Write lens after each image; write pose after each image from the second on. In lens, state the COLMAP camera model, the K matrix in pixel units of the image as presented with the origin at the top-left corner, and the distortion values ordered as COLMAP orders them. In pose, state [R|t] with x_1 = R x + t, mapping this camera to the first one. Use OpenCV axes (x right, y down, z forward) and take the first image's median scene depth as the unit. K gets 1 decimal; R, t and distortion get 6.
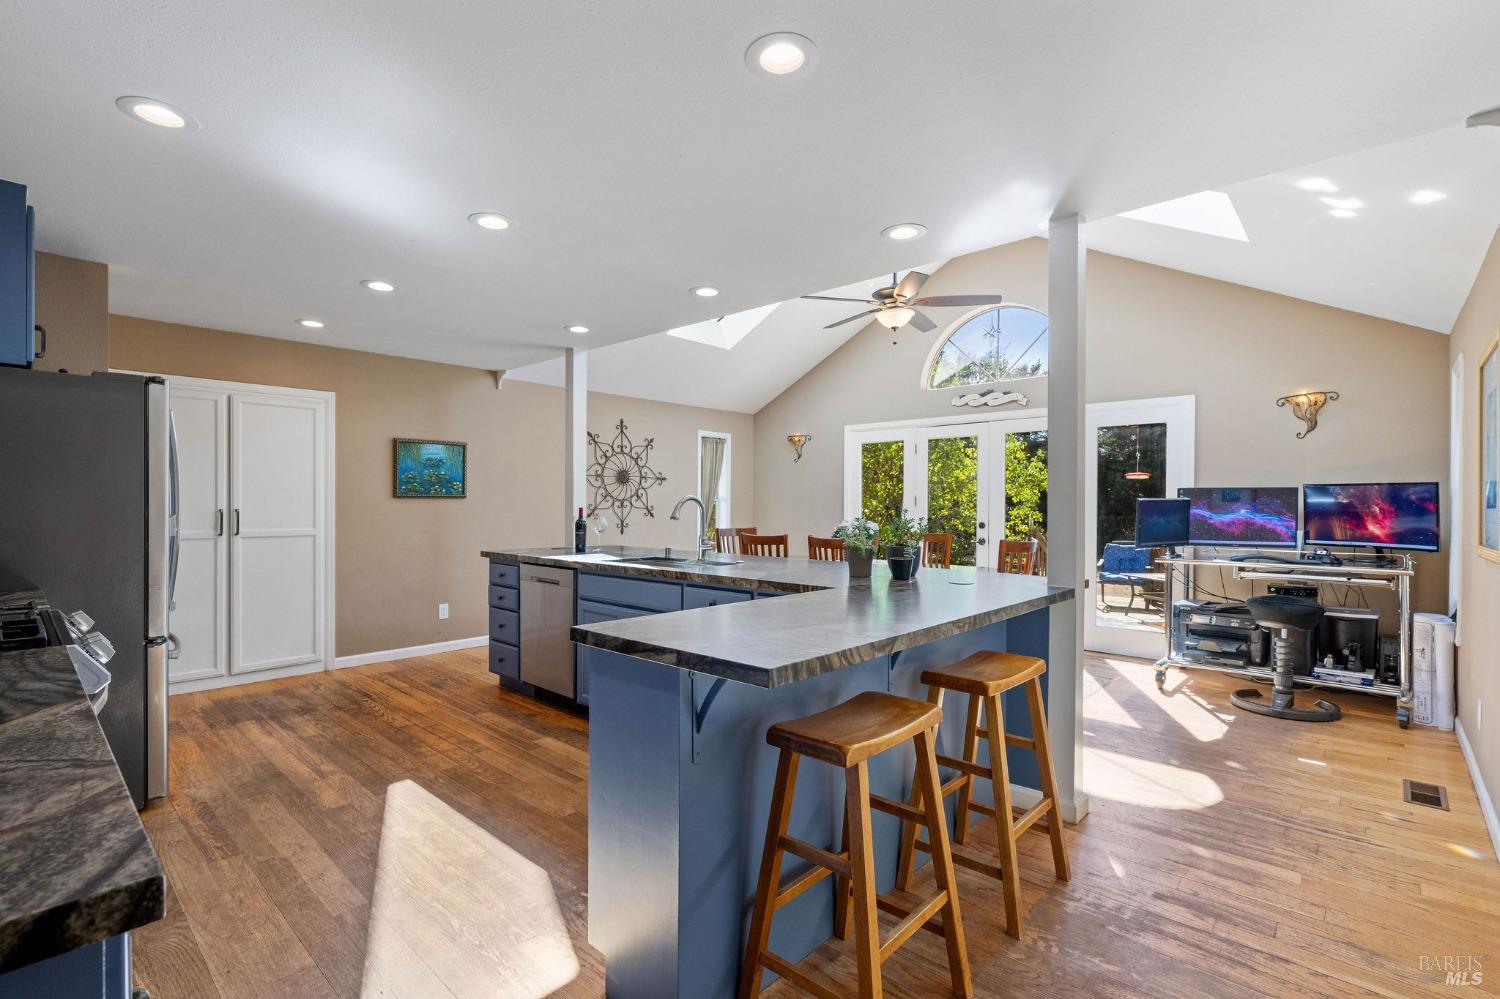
lens RADIAL K [[676.3, 0, 747.2], [0, 676.3, 502.3], [0, 0, 1]] dist [0.002572, -0.000097]
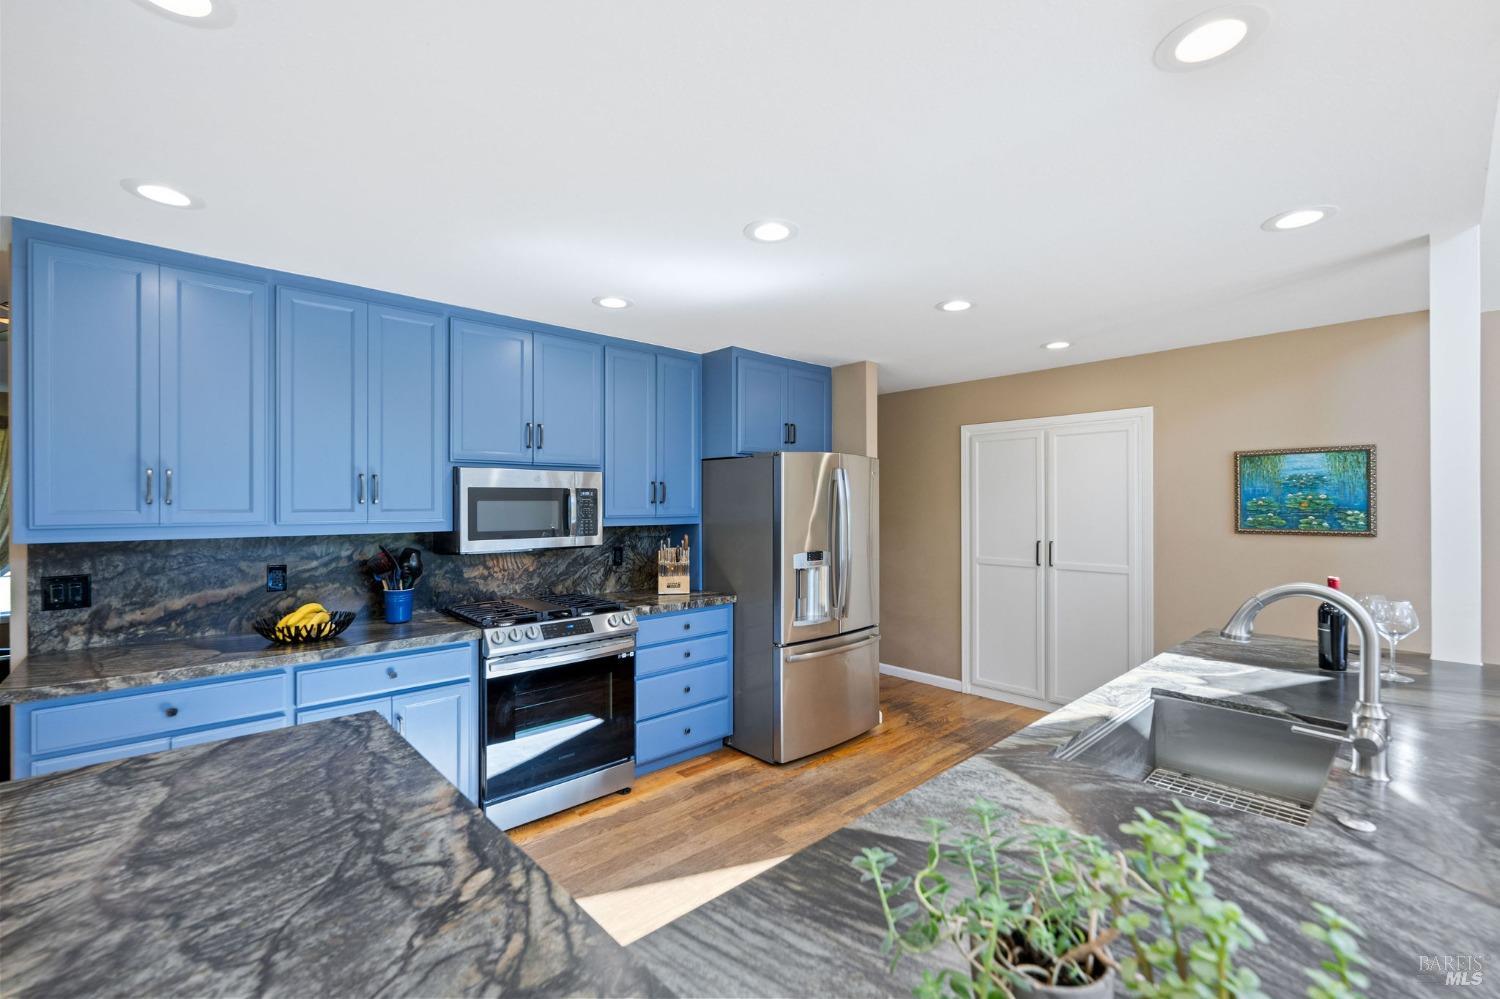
lens RADIAL K [[645.7, 0, 751.7], [0, 645.7, 505.3], [0, 0, 1]] dist [-0.000020, 0.000044]
pose [[-0.066636, -0.004918, -0.997765, 0.210252], [-0.000917, 0.999988, -0.004868, -0.033140], [0.997777, 0.000590, -0.066640, 0.523092]]
